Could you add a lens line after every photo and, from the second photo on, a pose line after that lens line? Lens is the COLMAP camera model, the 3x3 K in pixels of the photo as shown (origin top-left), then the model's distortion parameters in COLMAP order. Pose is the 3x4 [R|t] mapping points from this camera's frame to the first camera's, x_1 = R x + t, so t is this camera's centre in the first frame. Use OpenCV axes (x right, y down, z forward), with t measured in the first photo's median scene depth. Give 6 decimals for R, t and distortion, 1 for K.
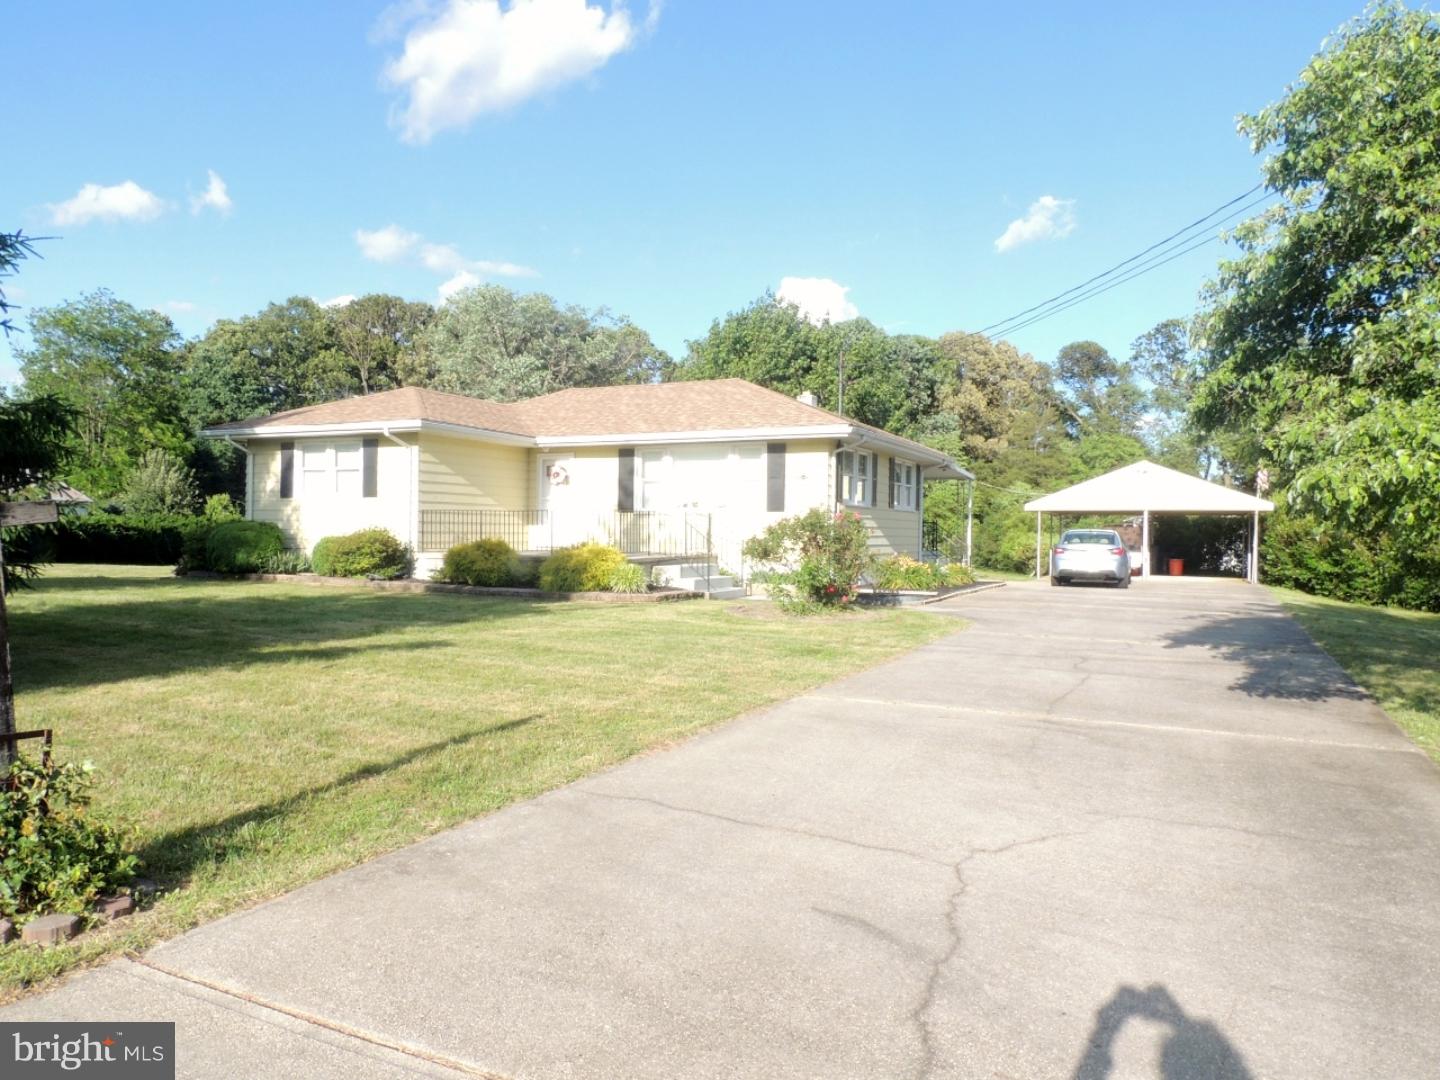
lens RADIAL K [[1059.2, 0, 720.0], [0, 1059.2, 540.0], [0, 0, 1]] dist [-0.007922, -0.000178]
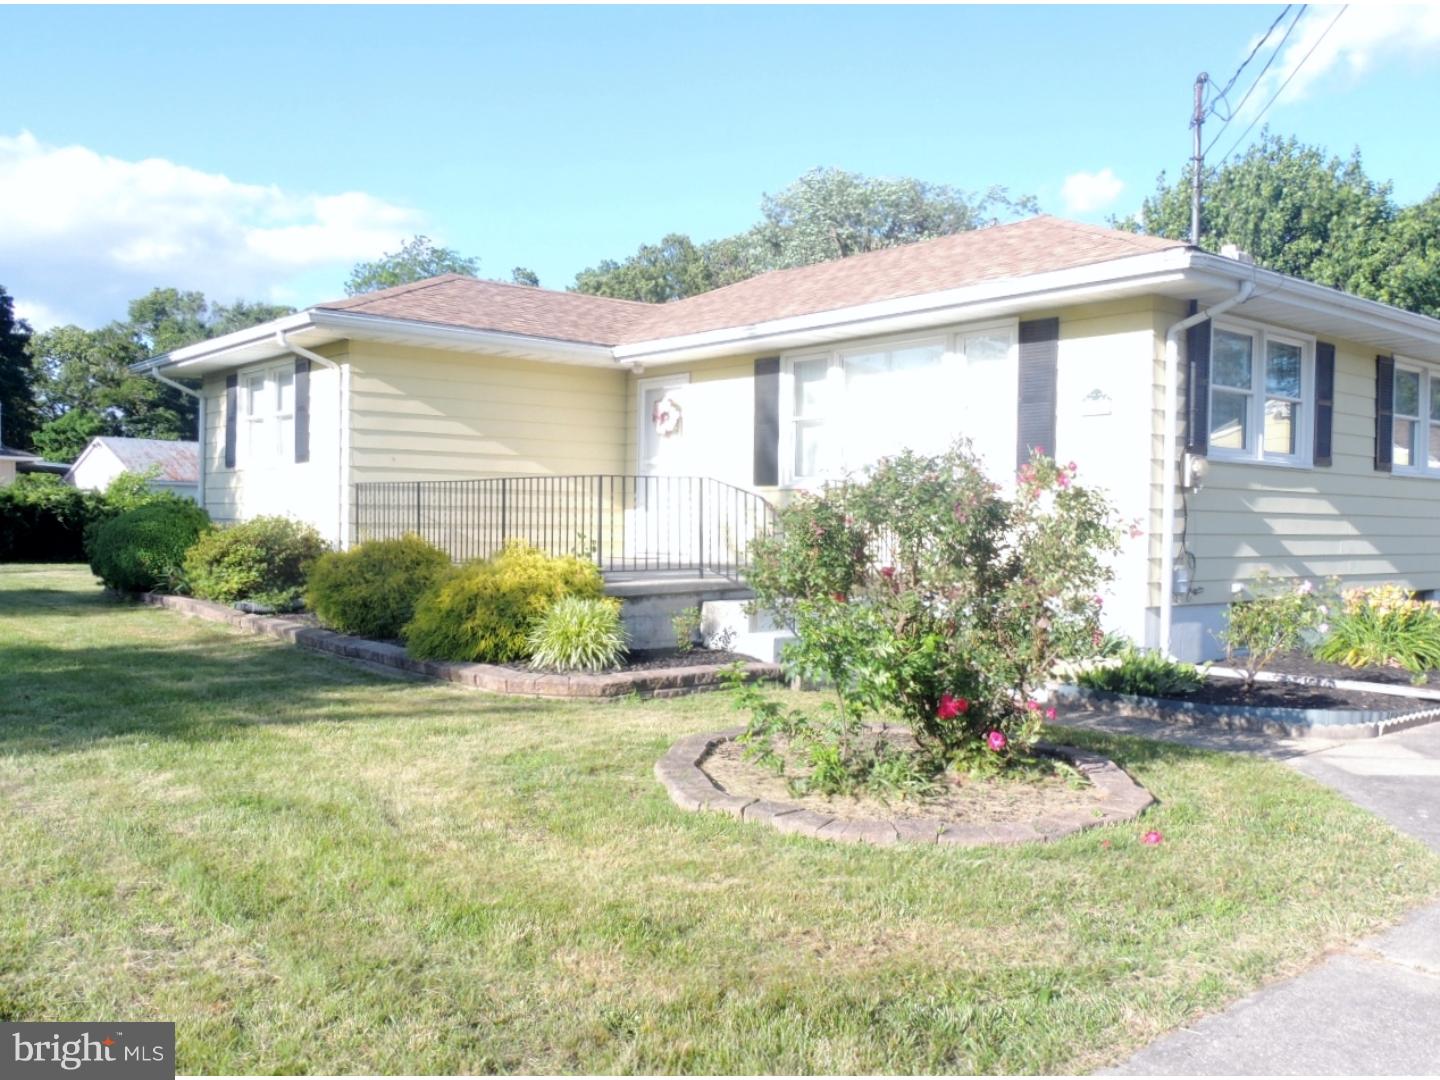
lens RADIAL K [[1242.3, 0, 752.2], [0, 1242.3, 543.0], [0, 0, 1]] dist [-0.010869, -0.005129]
pose [[0.913409, 0.007599, -0.406972, 0.152926], [-0.004322, 0.999950, 0.008971, -0.004306], [0.407020, -0.006435, 0.913396, 0.489776]]
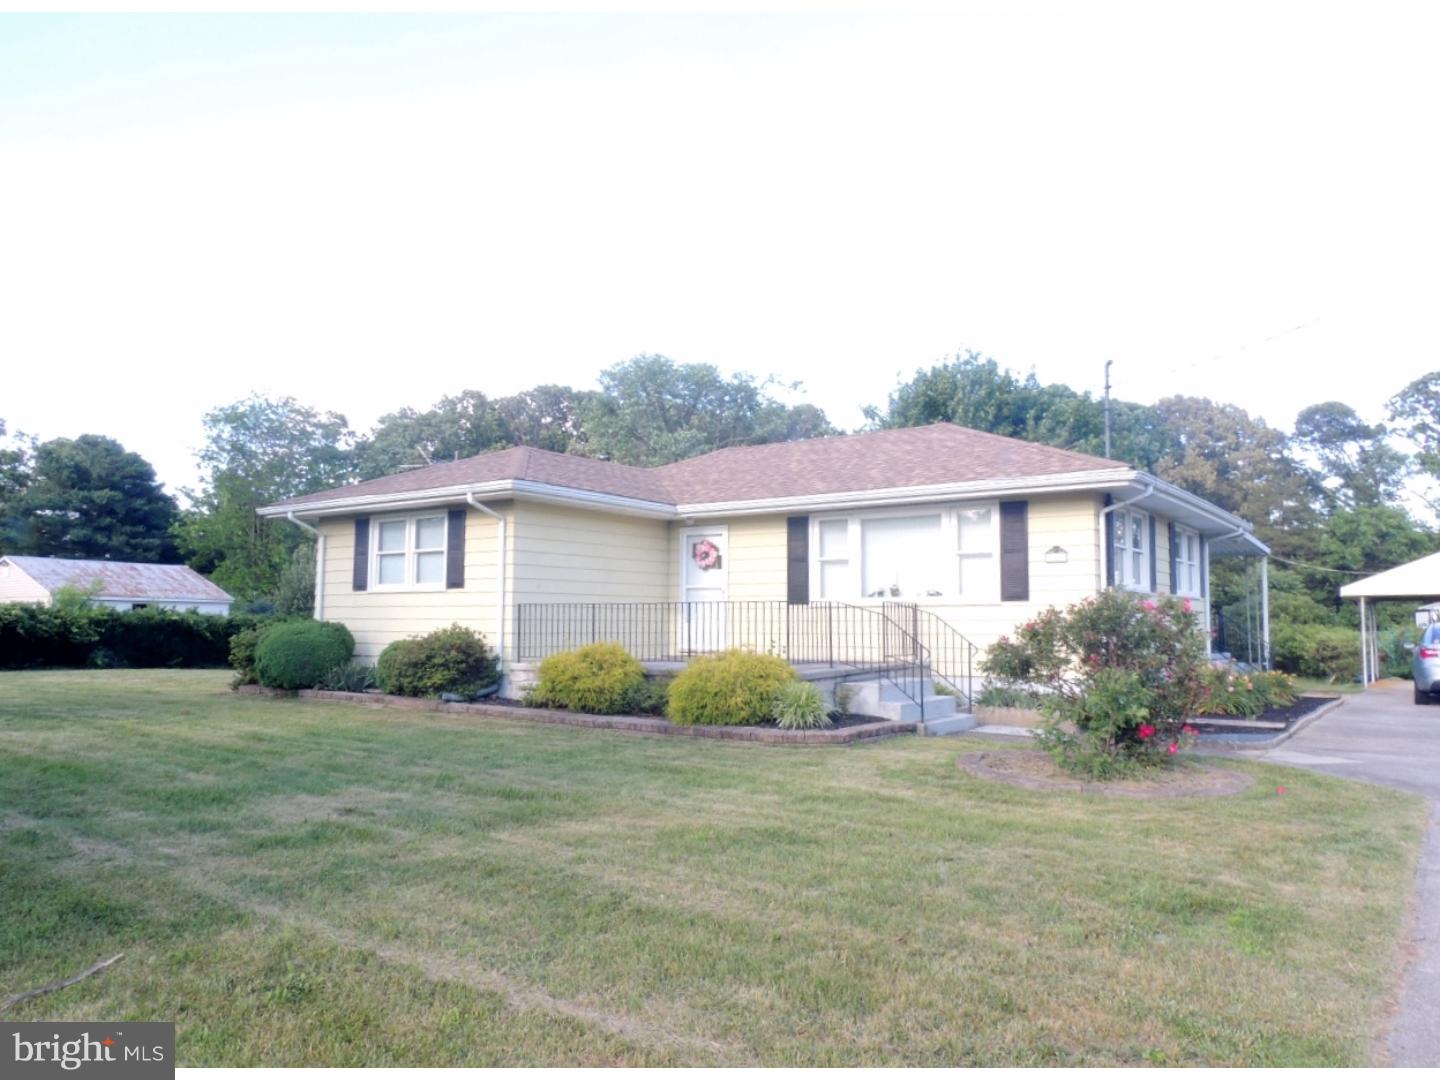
lens RADIAL K [[1059.2, 0, 720.0], [0, 1059.2, 540.0], [0, 0, 1]] dist [-0.007922, -0.000178]
pose [[0.985853, -0.021375, -0.166243, -0.021100], [0.006758, 0.996098, -0.087998, -0.006676], [0.167475, 0.085629, 0.982151, 0.290561]]
